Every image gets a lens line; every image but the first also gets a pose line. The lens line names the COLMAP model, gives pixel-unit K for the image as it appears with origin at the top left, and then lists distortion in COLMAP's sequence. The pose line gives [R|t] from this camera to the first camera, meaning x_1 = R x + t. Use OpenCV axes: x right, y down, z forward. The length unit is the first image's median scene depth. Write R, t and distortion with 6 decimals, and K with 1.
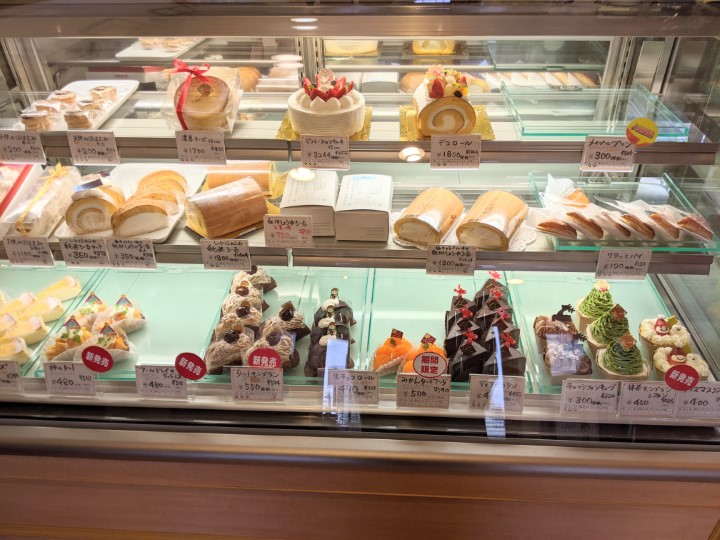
lens RADIAL K [[595.5, 0, 360.0], [0, 595.5, 270.0], [0, 0, 1]] dist [0.125973, -0.218793]
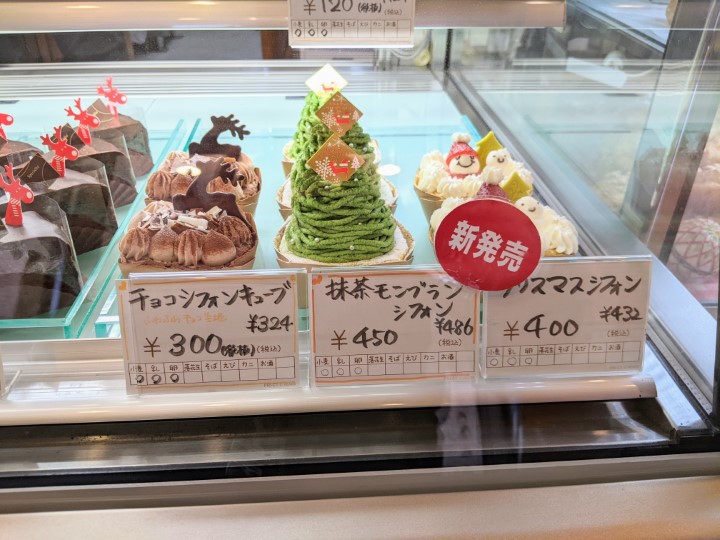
lens RADIAL K [[595.5, 0, 360.0], [0, 595.5, 270.0], [0, 0, 1]] dist [0.125973, -0.218793]
pose [[0.991854, -0.048148, 0.117934, 0.379698], [0.054431, 0.997232, -0.050646, 0.179284], [-0.115169, 0.056653, 0.991729, 0.621371]]
